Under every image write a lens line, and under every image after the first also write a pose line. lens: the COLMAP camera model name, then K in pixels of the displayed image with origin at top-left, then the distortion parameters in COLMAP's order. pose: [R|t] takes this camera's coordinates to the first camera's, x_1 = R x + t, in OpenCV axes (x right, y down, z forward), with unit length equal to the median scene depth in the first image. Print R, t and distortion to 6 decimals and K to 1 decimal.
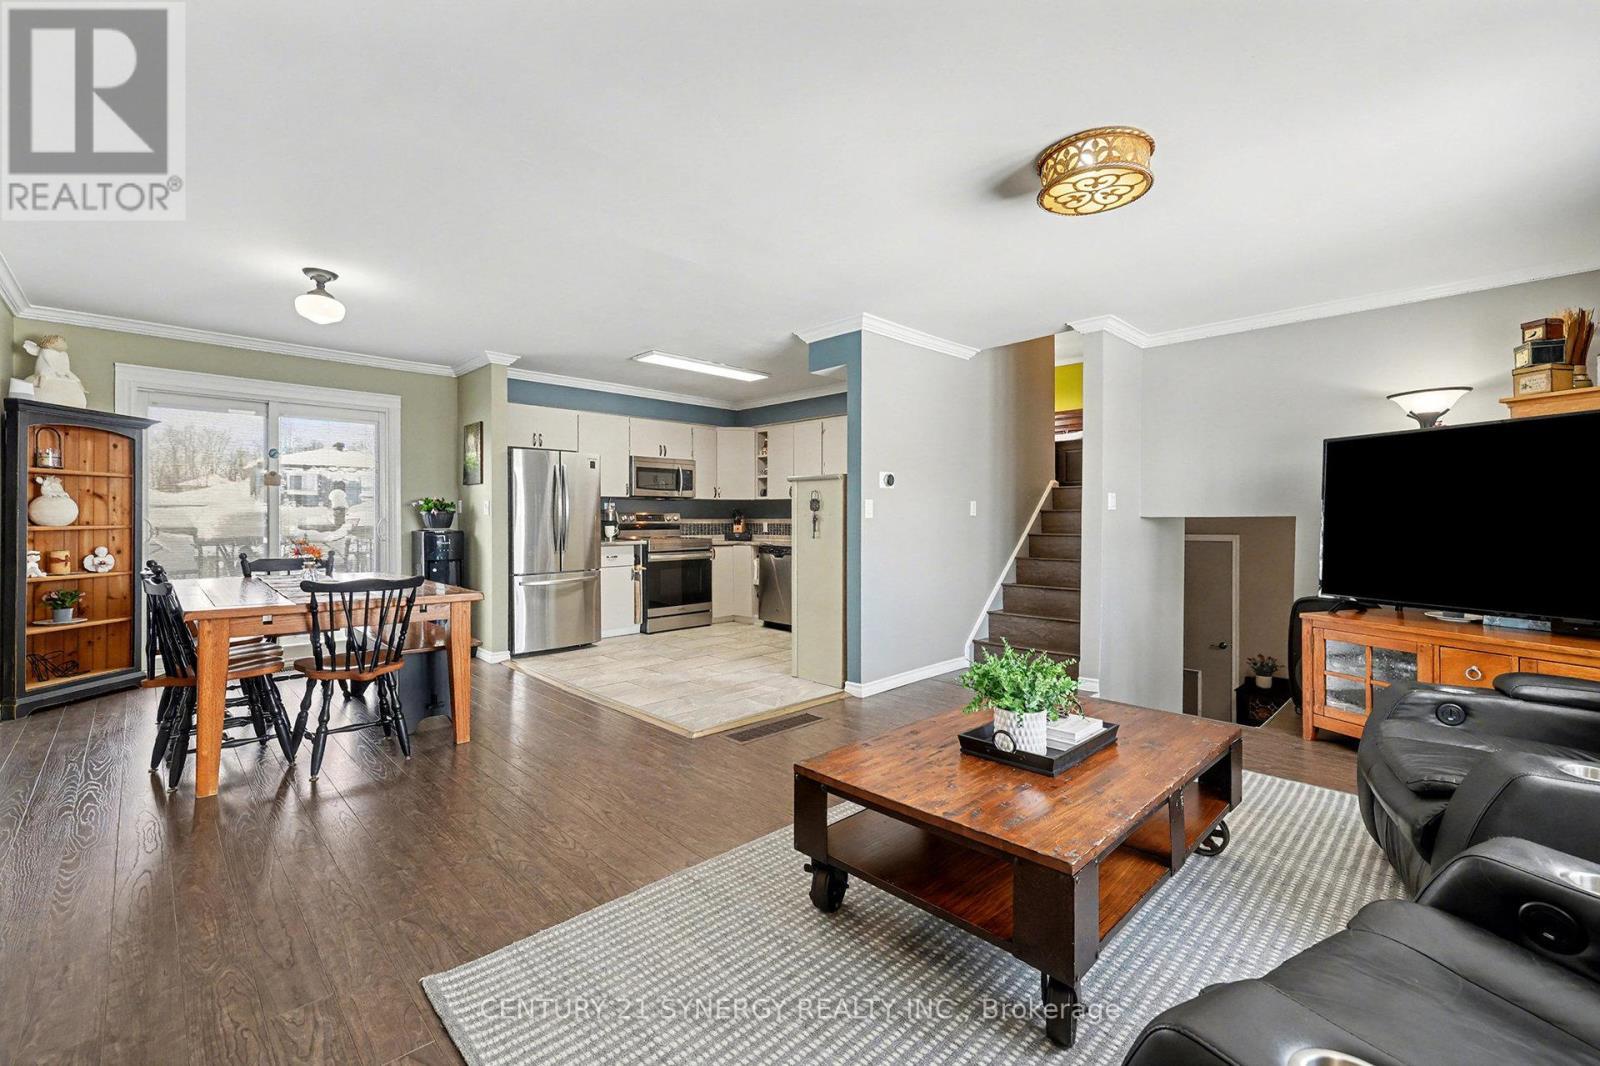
lens RADIAL K [[684.0, 0, 830.7], [0, 684.0, 529.5], [0, 0, 1]] dist [0.011437, -0.000189]
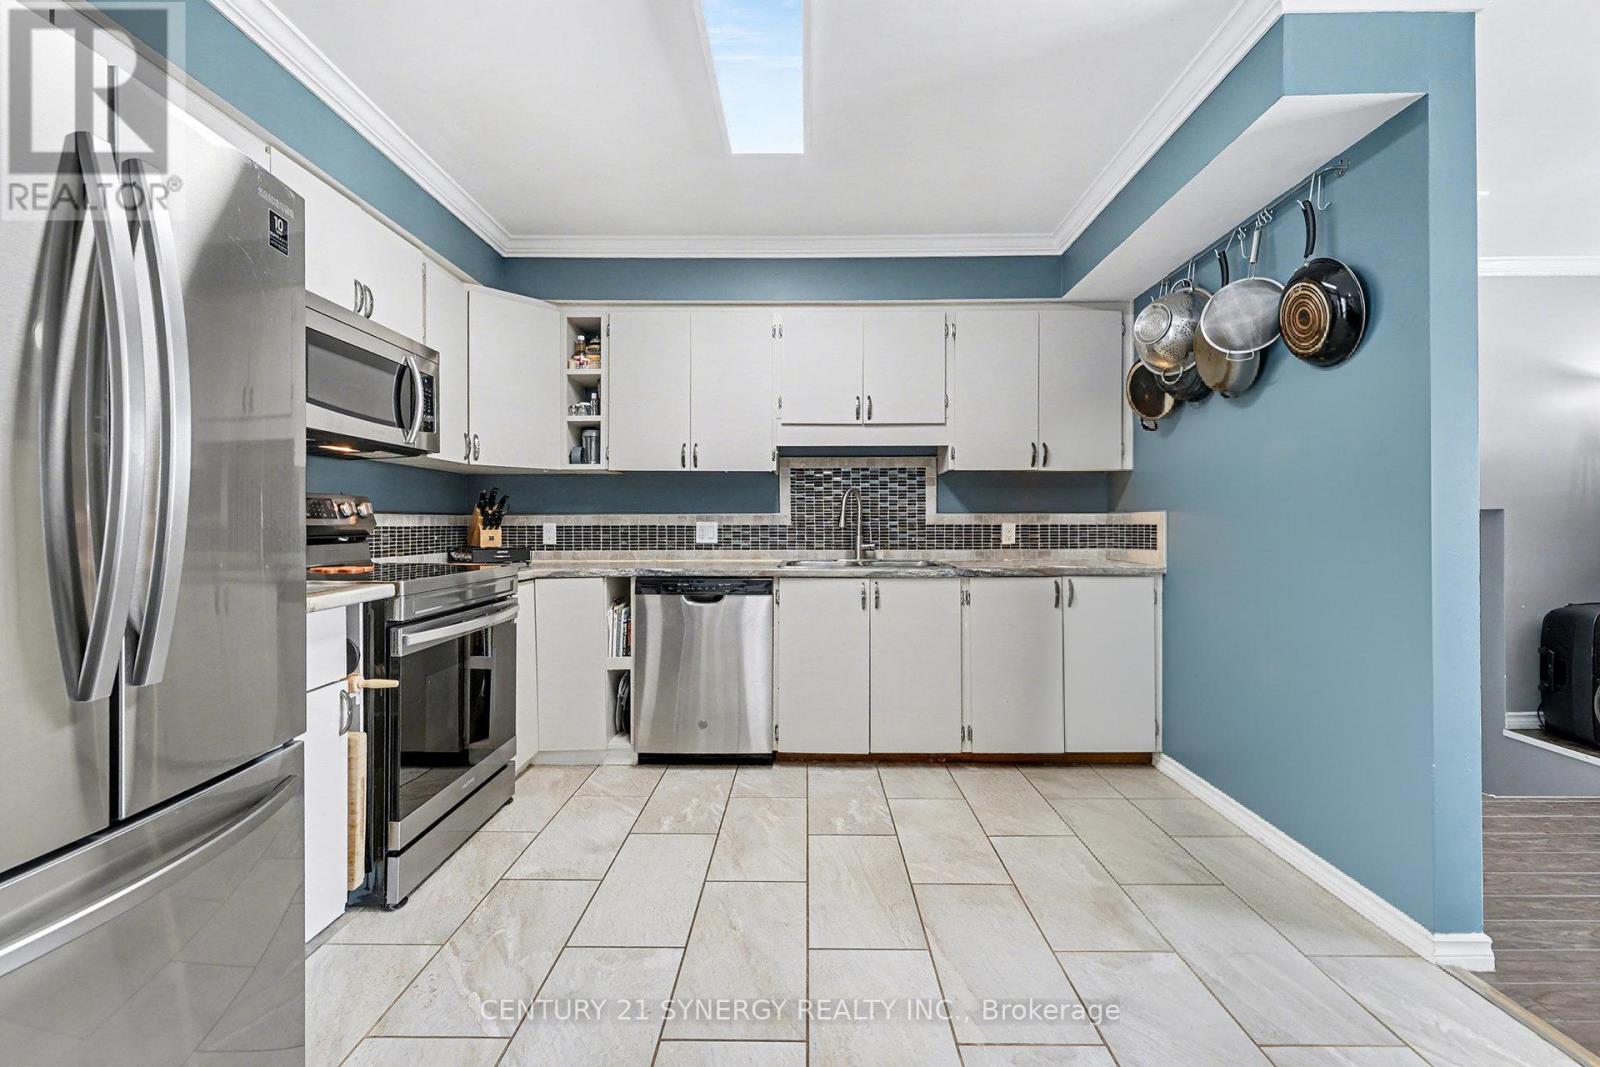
lens RADIAL K [[662.7, 0, 833.1], [0, 662.7, 531.0], [0, 0, 1]] dist [0.011584, -0.000339]
pose [[0.702858, -0.007902, 0.711287, -0.322141], [0.010077, 0.999949, 0.001151, -0.004362], [-0.711259, 0.006359, 0.702901, 0.641576]]
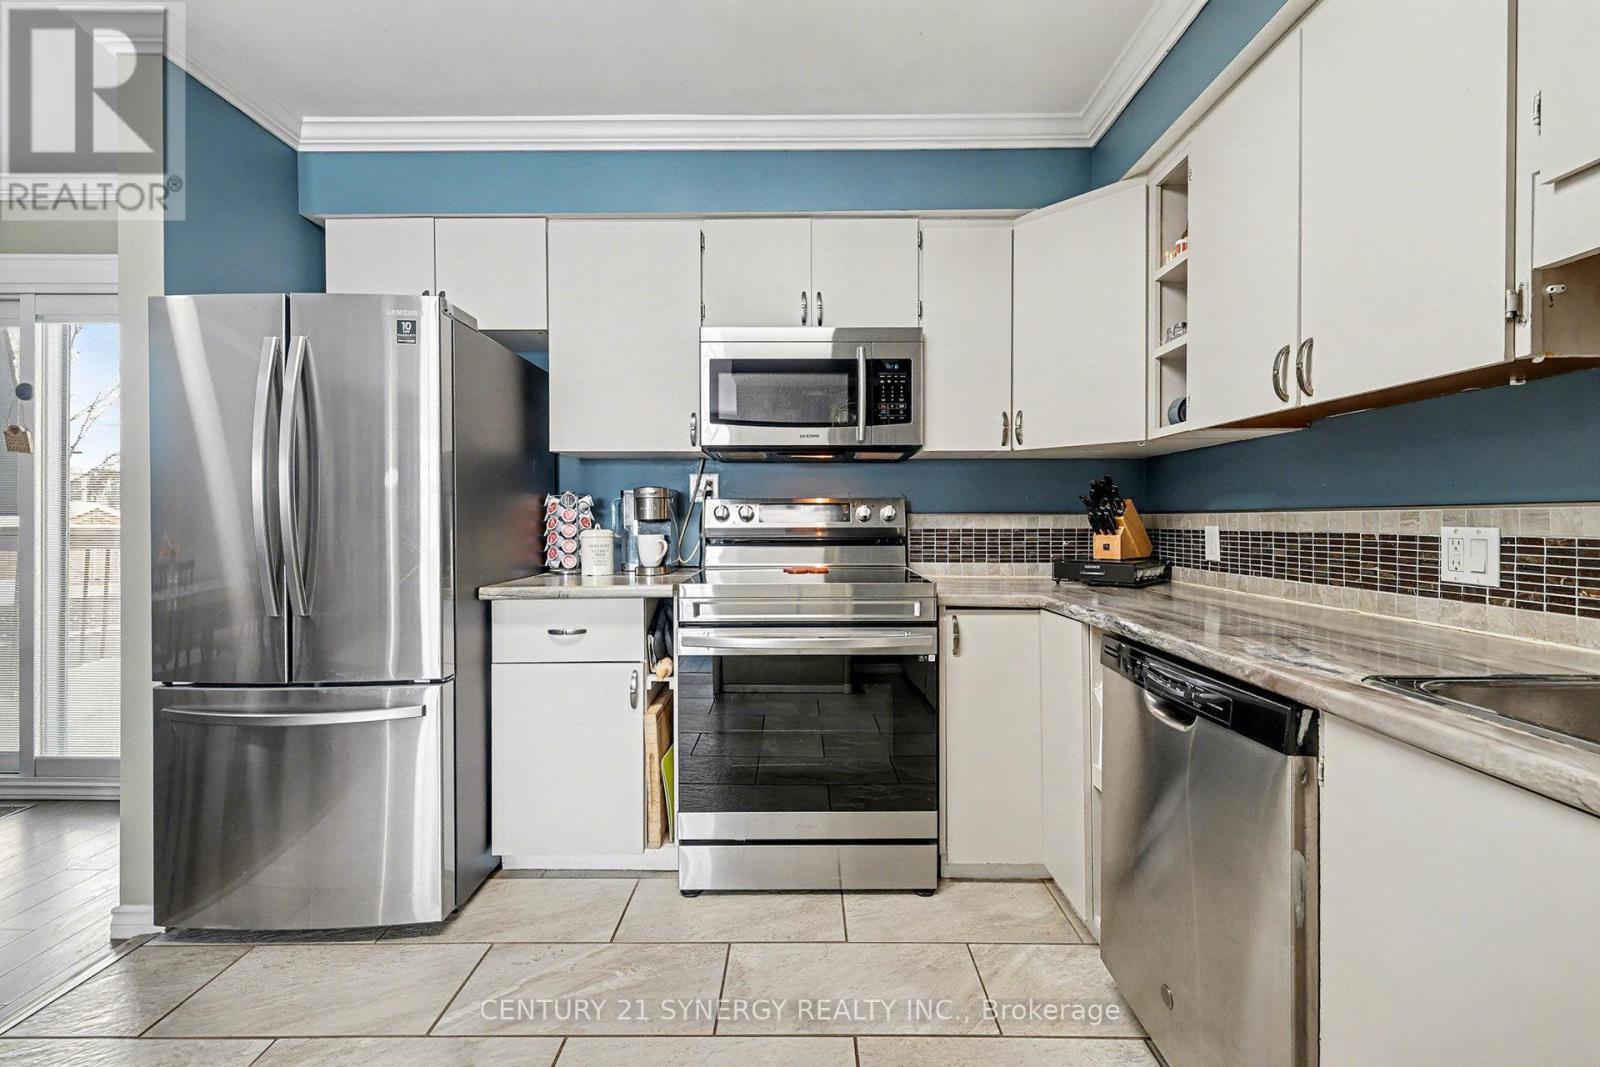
lens RADIAL K [[675.8, 0, 789.3], [0, 675.8, 523.7], [0, 0, 1]] dist [0.006786, 0.000137]
pose [[0.681759, 0.005060, -0.731559, -0.013268], [-0.010181, 0.999945, -0.002571, -0.010326], [0.731506, 0.009201, 0.681773, 0.794410]]
